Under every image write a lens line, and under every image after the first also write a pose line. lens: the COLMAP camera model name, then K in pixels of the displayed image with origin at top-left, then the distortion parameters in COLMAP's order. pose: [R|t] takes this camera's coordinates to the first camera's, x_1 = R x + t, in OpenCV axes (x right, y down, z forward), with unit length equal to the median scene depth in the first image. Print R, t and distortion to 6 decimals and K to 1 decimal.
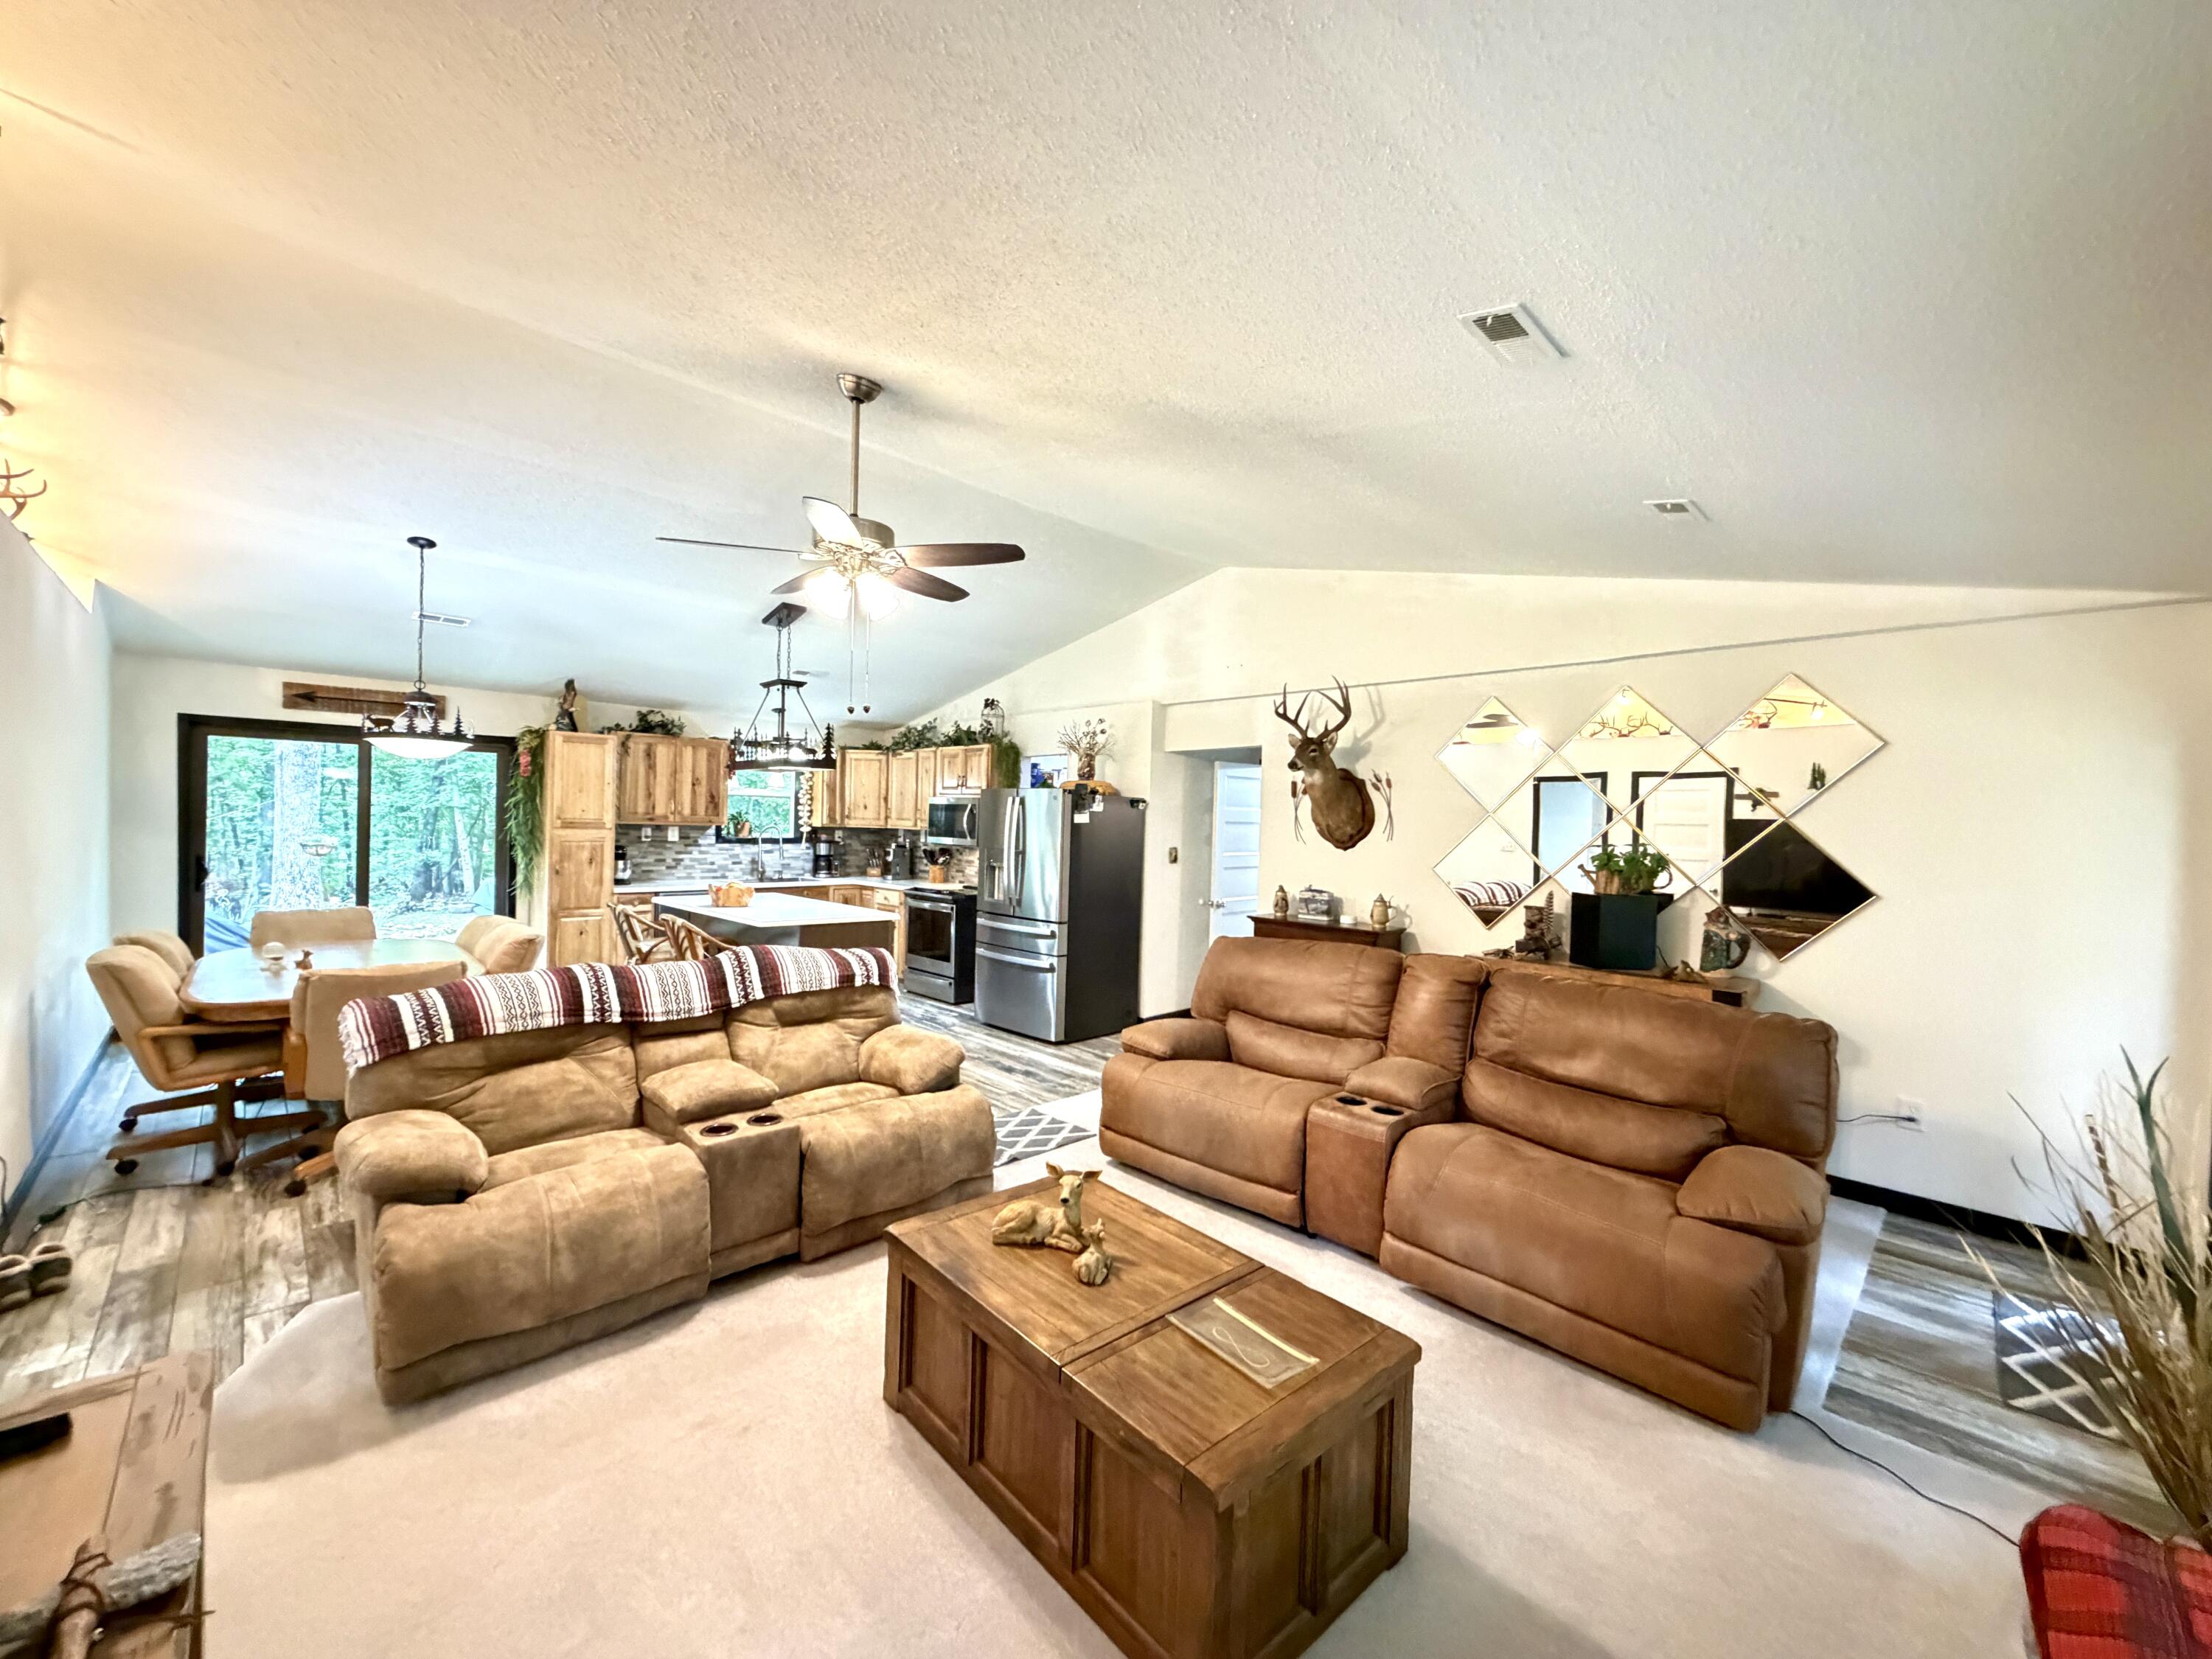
lens RADIAL K [[880.7, 0, 1099.4], [0, 880.7, 827.3], [0, 0, 1]] dist [0.000777, -0.000145]
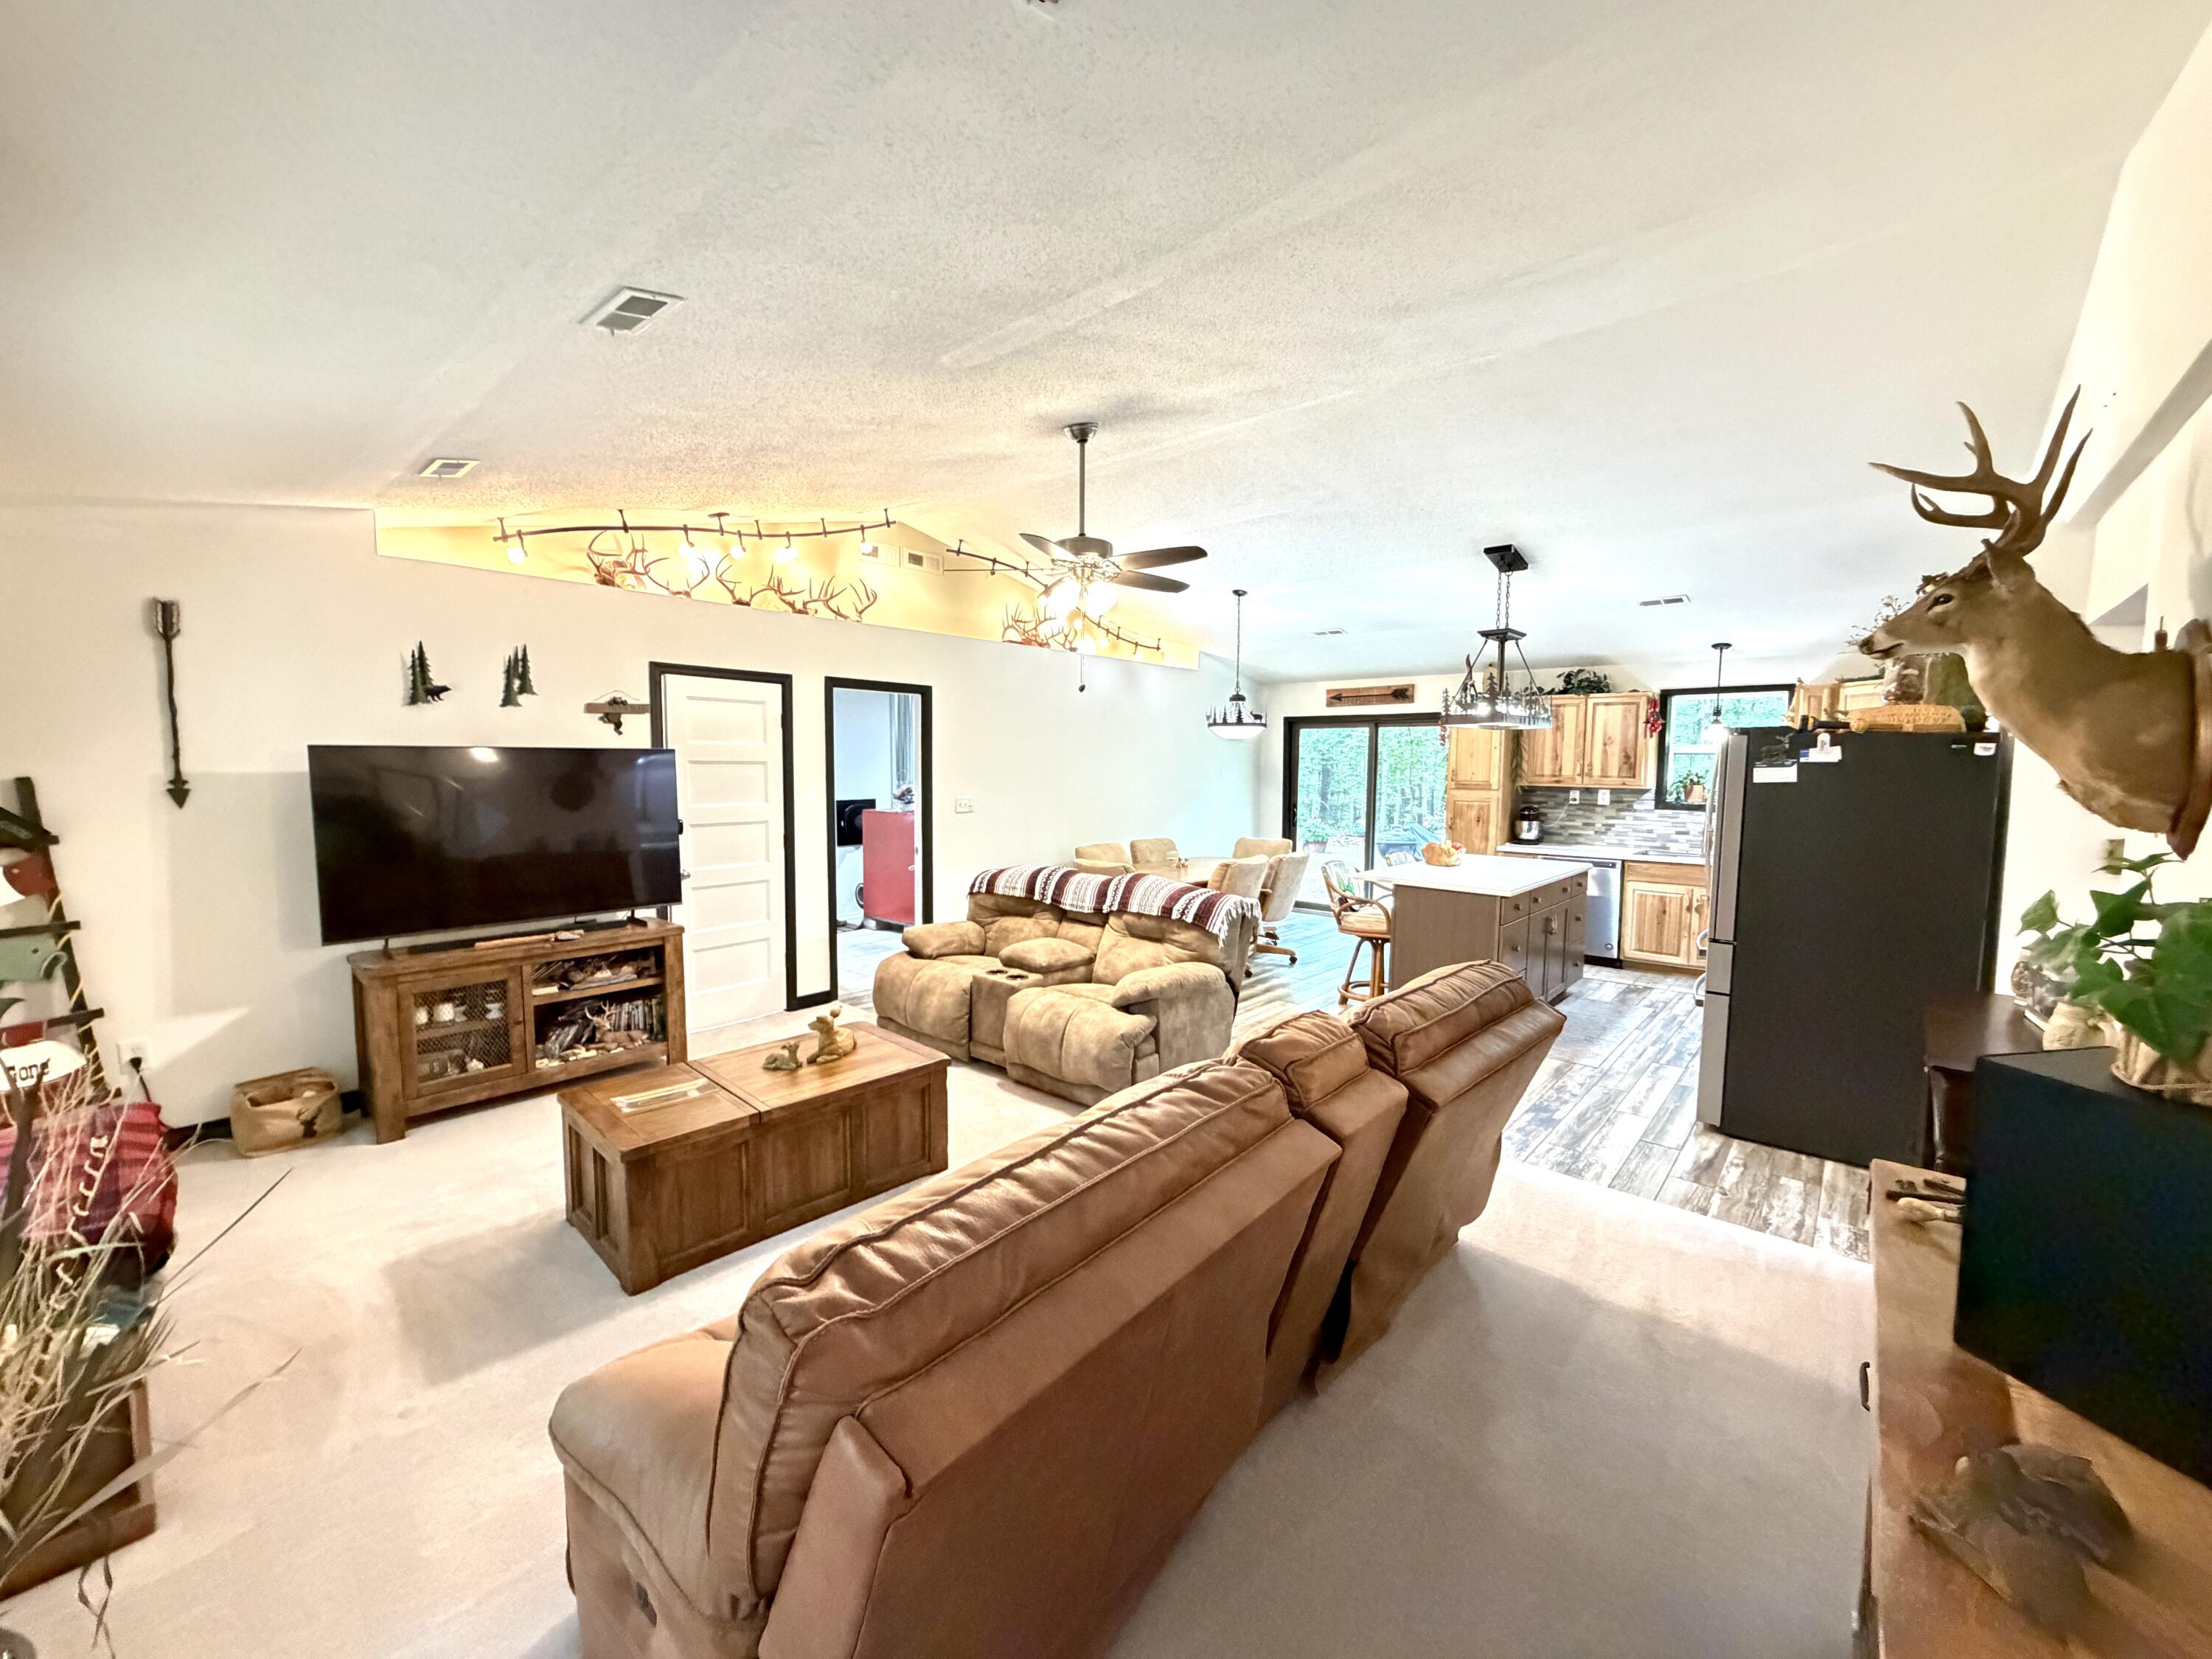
lens RADIAL K [[880.7, 0, 1099.4], [0, 880.7, 827.3], [0, 0, 1]] dist [0.000777, -0.000145]
pose [[0.076326, 0.047527, -0.995950, 0.428452], [-0.013315, 0.998823, 0.046643, 0.002922], [0.996994, 0.009700, 0.076869, 0.397287]]
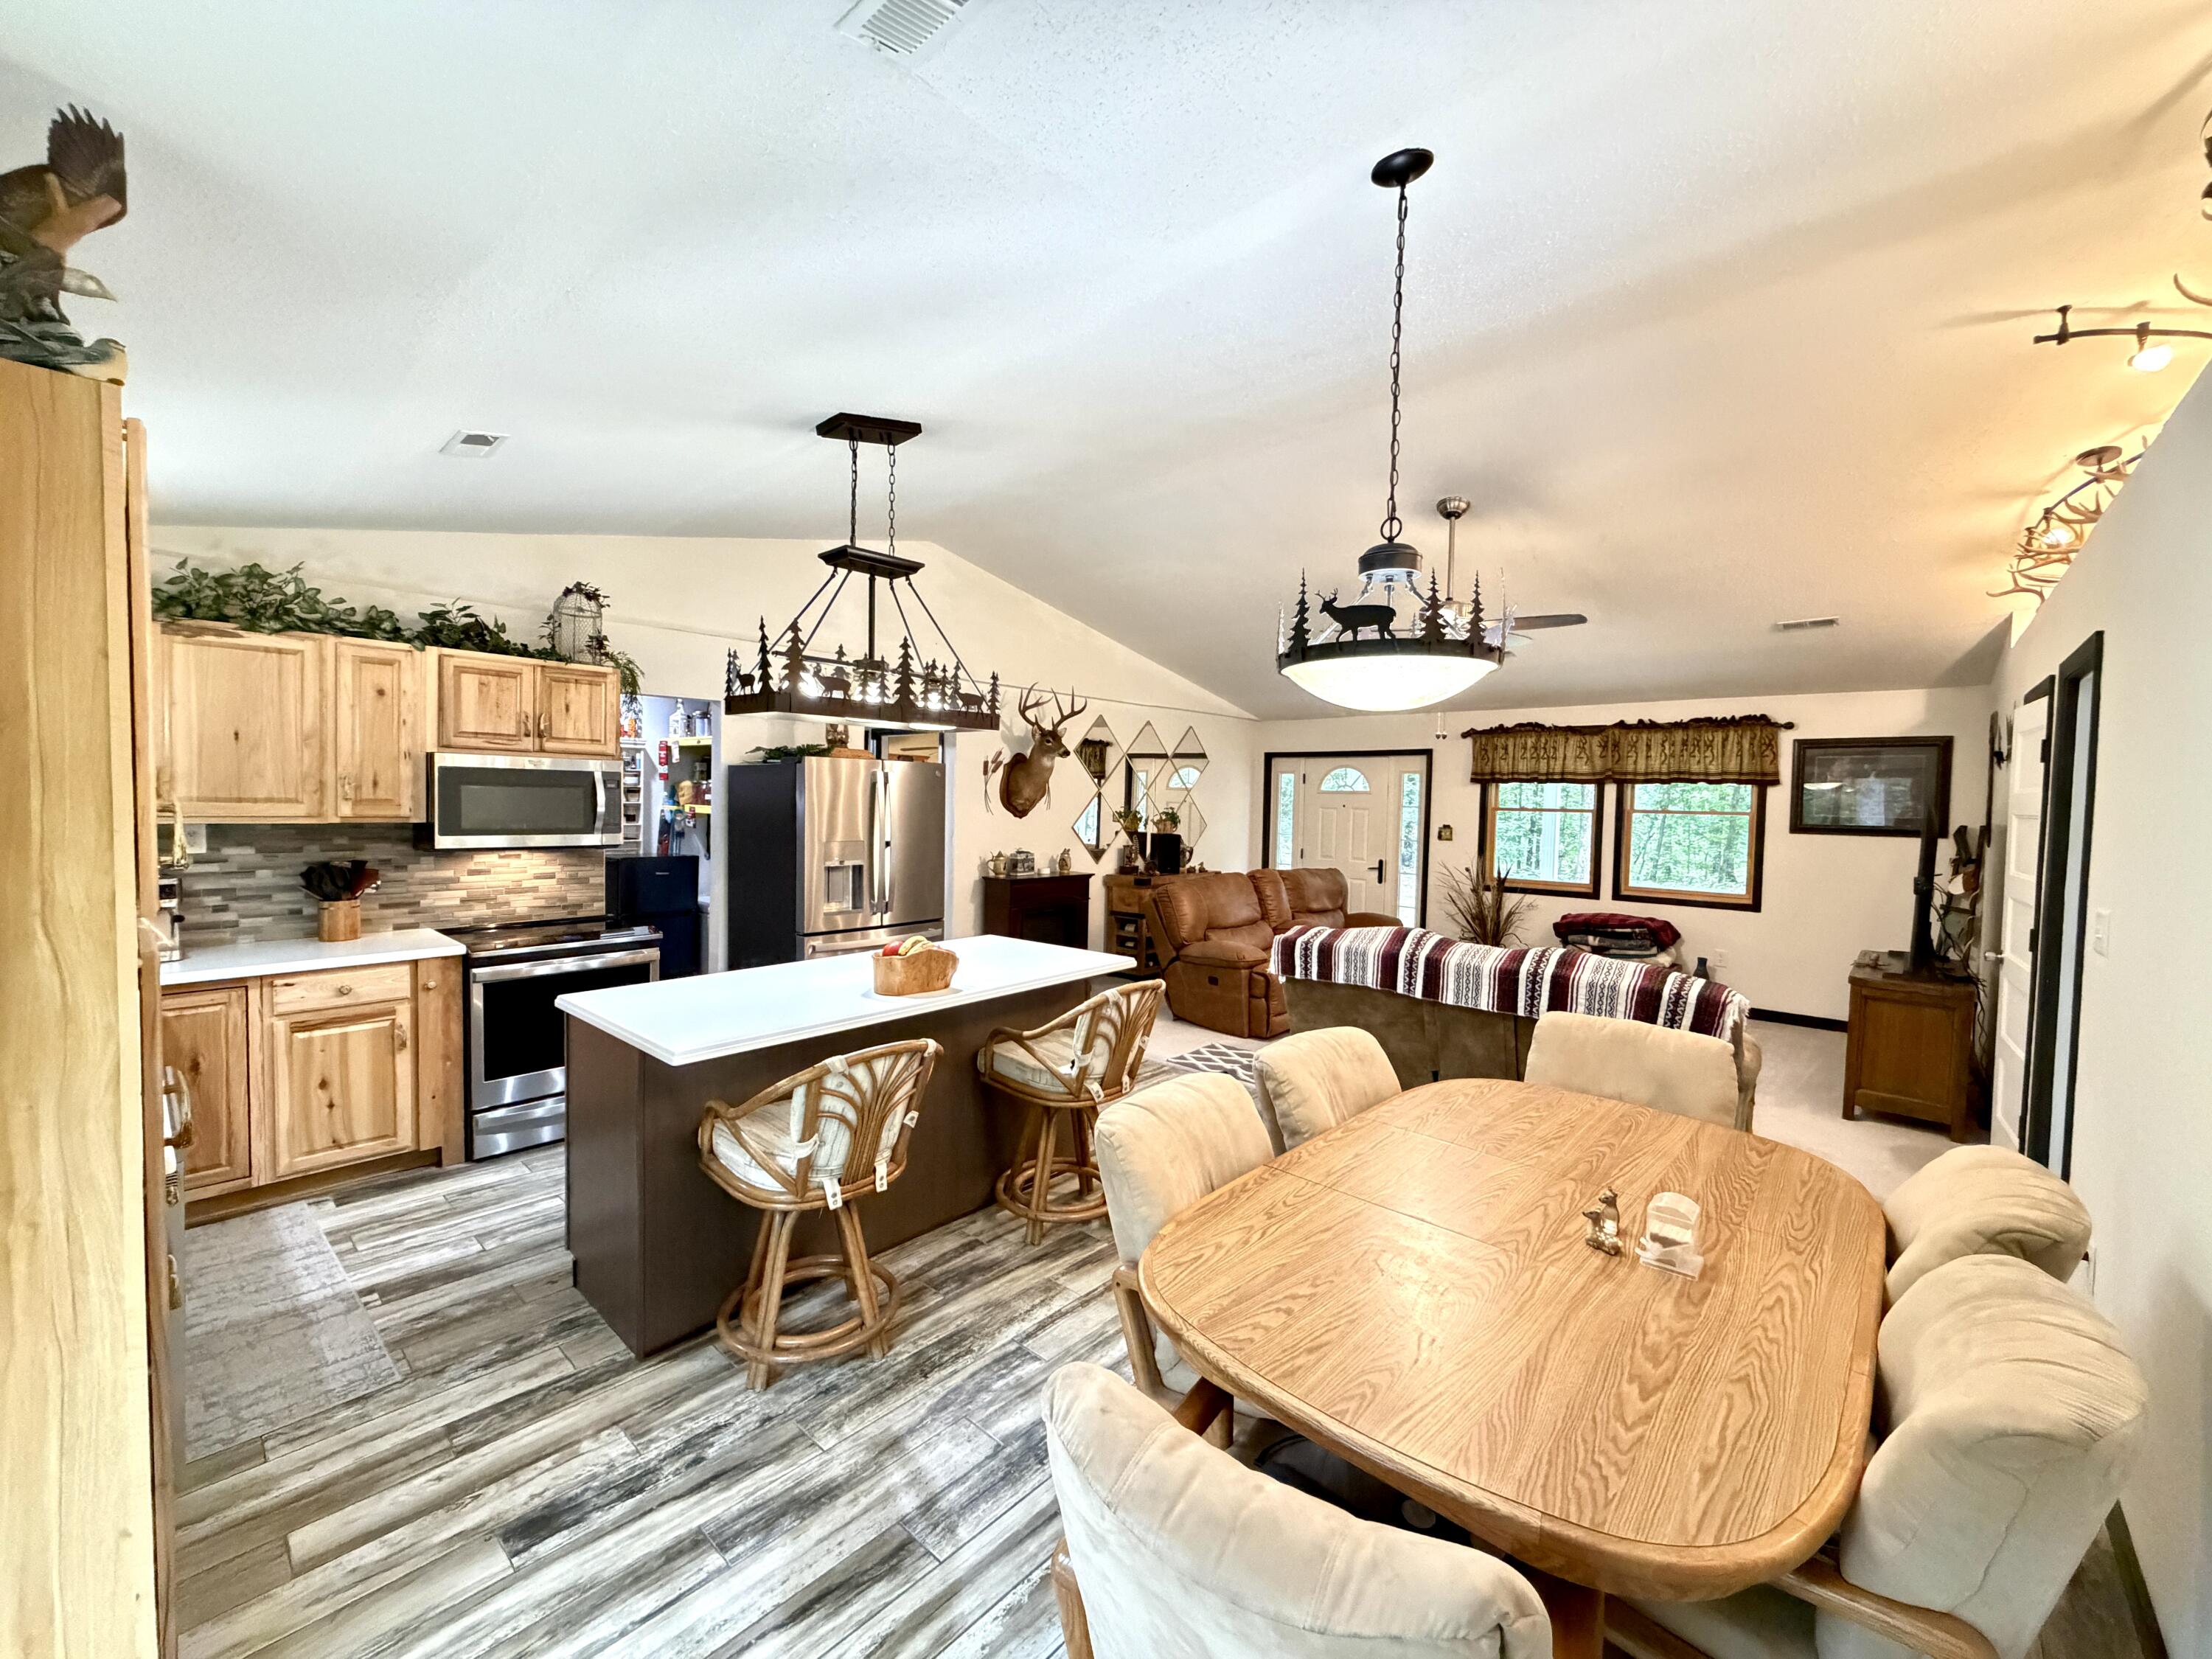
lens RADIAL K [[880.7, 0, 1099.4], [0, 880.7, 827.3], [0, 0, 1]] dist [0.000777, -0.000145]
pose [[-0.063561, -0.061763, 0.996065, -0.713585], [-0.012581, 0.998053, 0.061084, -0.028683], [-0.997899, -0.008649, -0.064215, 0.703693]]
